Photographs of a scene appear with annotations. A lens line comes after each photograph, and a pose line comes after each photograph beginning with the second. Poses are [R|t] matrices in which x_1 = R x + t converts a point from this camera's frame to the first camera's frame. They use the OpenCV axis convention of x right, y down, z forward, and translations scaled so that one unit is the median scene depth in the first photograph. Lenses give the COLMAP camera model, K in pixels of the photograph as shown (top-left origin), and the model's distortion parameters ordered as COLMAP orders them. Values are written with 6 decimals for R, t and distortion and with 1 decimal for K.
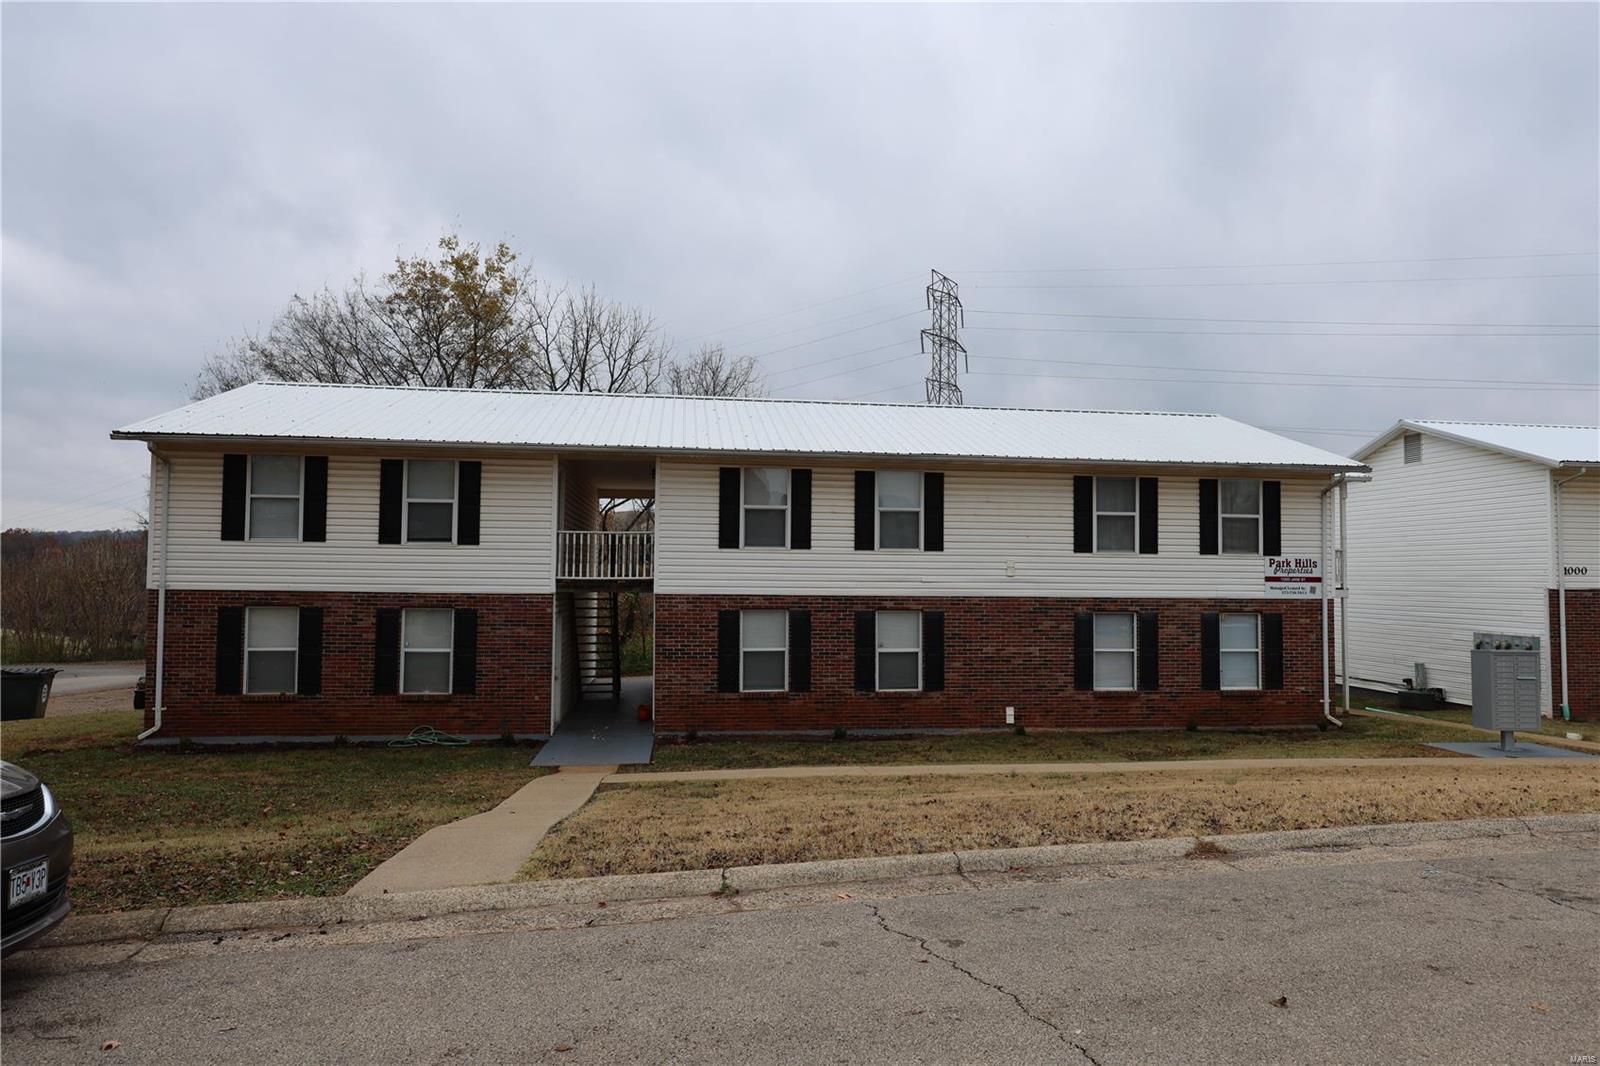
lens RADIAL K [[1006.3, 0, 798.4], [0, 1006.3, 558.5], [0, 0, 1]] dist [0.001466, 0.001490]
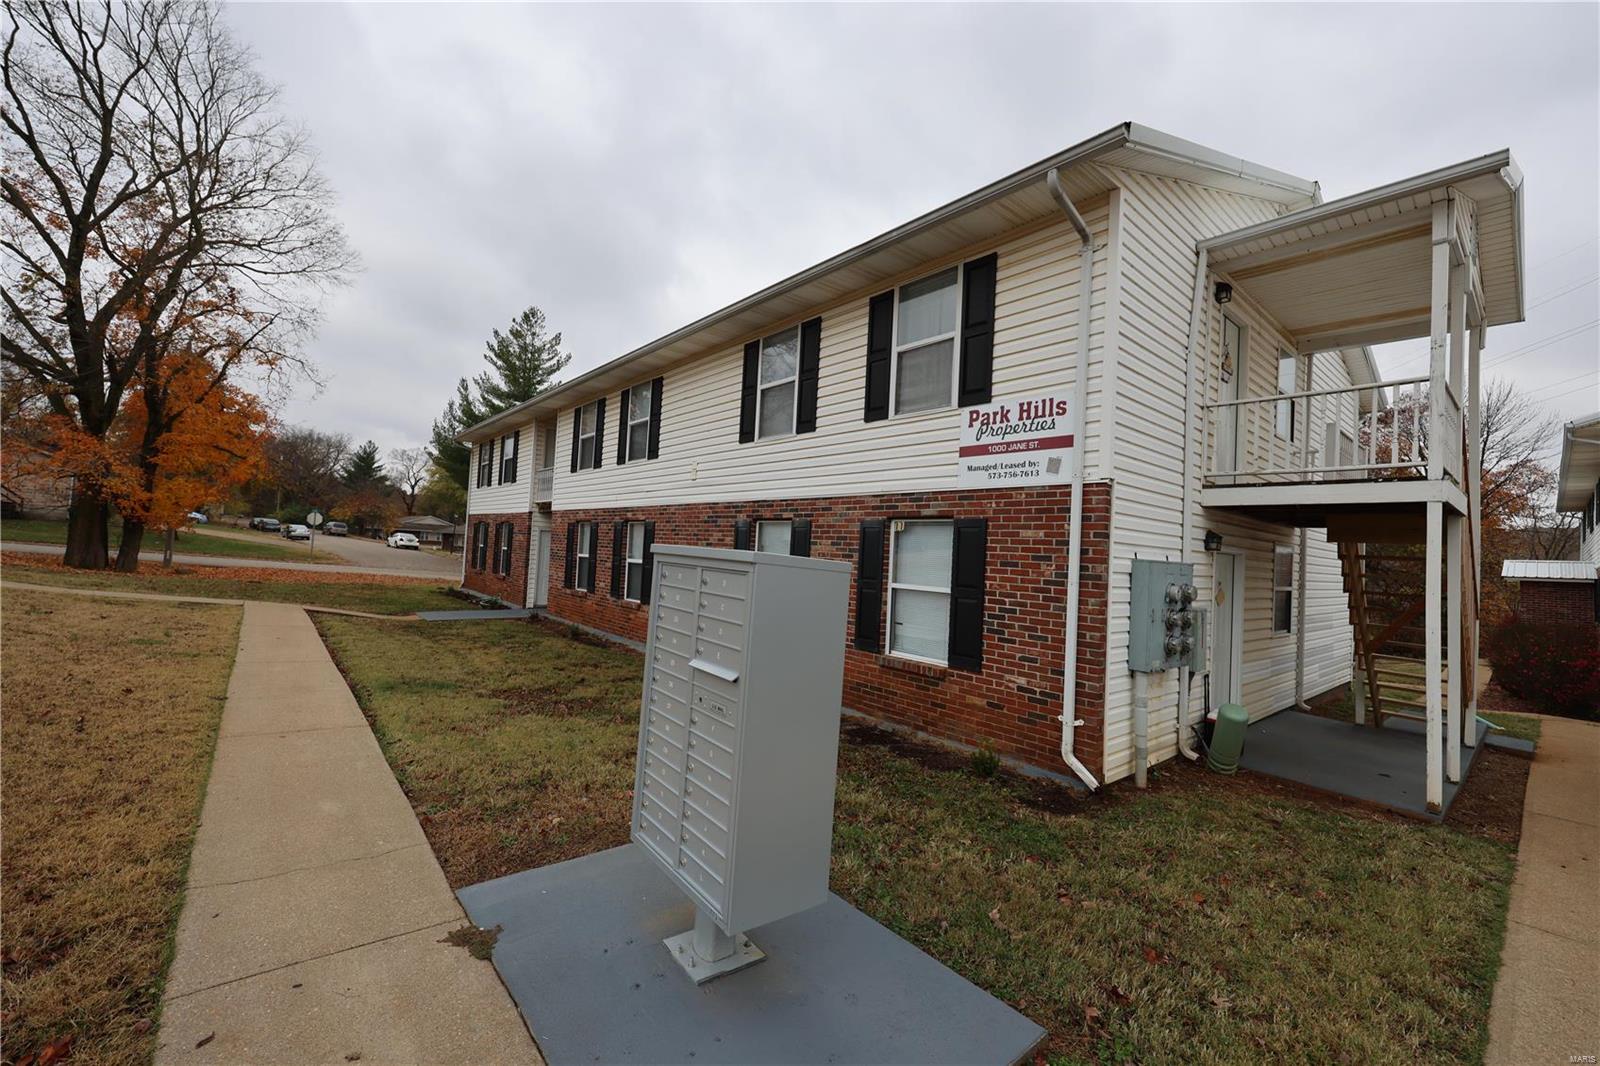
lens RADIAL K [[635.5, 0, 800.0], [0, 635.5, 533.0], [0, 0, 1]] dist [-0.000495, -0.000040]
pose [[0.540133, -0.005941, -0.841559, 0.704589], [-0.018708, 0.999643, -0.019064, 0.070384], [0.841372, 0.026041, 0.539829, 0.772436]]
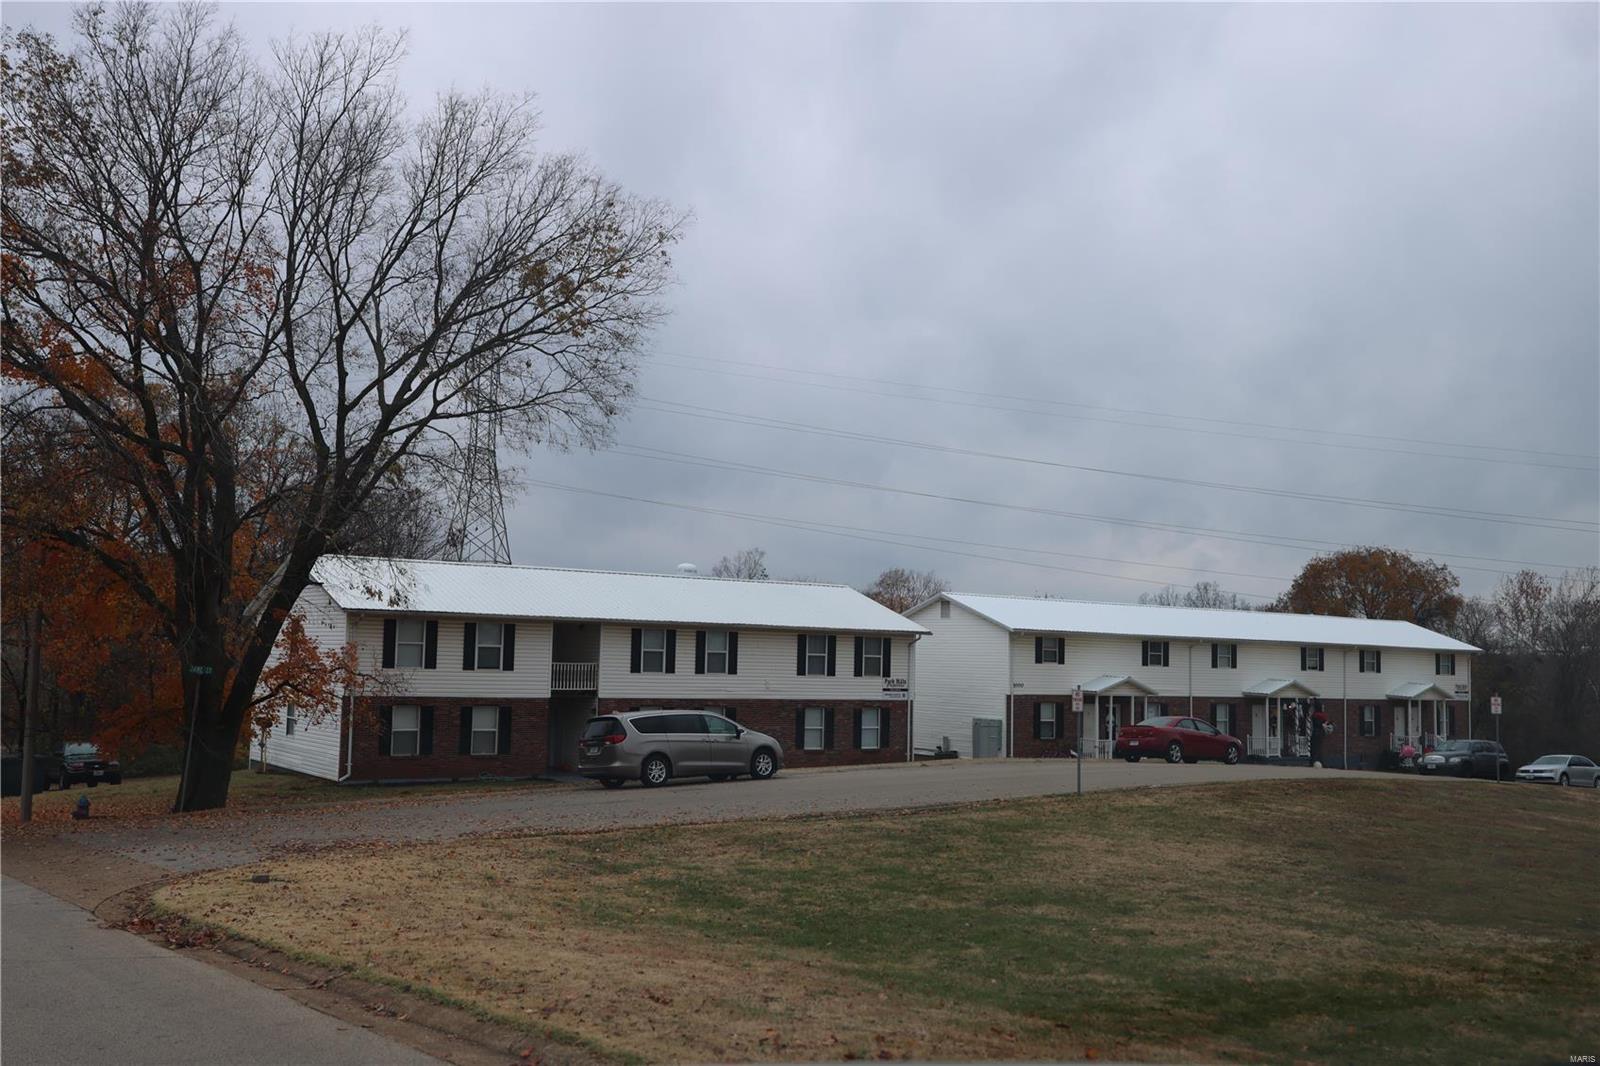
lens RADIAL K [[1546.3, 0, 800.0], [0, 1546.3, 533.0], [0, 0, 1]] dist [0.014346, 0.005868]
pose [[0.890347, 0.047702, 0.452776, -1.043335], [-0.018039, 0.997411, -0.069610, -0.070774], [-0.454925, 0.053809, 0.888903, -1.590785]]
